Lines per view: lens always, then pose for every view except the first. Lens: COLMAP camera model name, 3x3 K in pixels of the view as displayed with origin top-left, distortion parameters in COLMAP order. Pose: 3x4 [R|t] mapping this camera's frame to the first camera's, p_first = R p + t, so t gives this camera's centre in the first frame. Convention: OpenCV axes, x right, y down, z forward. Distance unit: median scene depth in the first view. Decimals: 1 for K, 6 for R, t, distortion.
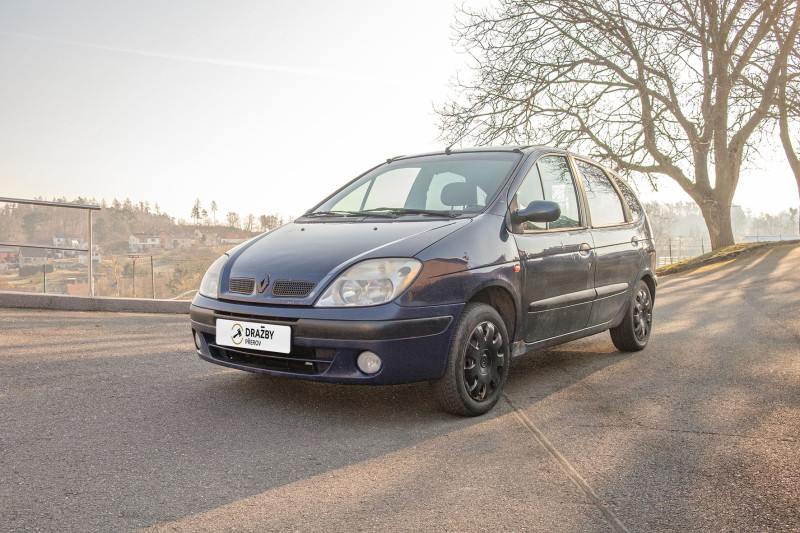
lens RADIAL K [[1064.1, 0, 400.0], [0, 1064.1, 266.5], [0, 0, 1]] dist [-0.008745, 0.017556]
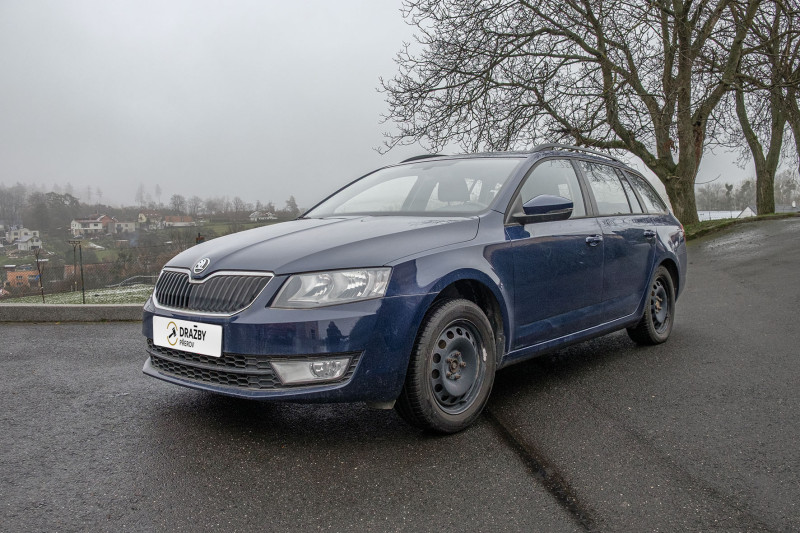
lens RADIAL K [[896.2, 0, 404.5], [0, 896.2, 242.0], [0, 0, 1]] dist [-0.013746, -0.007140]
pose [[0.997390, -0.018032, 0.069915, -0.008345], [0.017600, 0.999822, 0.006789, -0.013024], [-0.070025, -0.005541, 0.997530, 0.208576]]
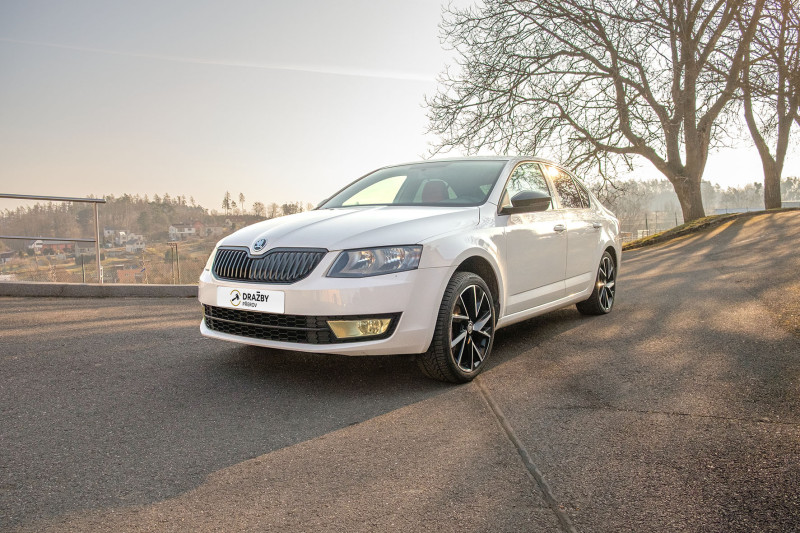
lens RADIAL K [[879.9, 0, 400.0], [0, 879.9, 266.5], [0, 0, 1]] dist [-0.014920, -0.006959]
pose [[0.999023, -0.030212, -0.032240, 0.029043], [0.030988, 0.999235, 0.023868, -0.000871], [0.031494, -0.024844, 0.999195, 0.087237]]
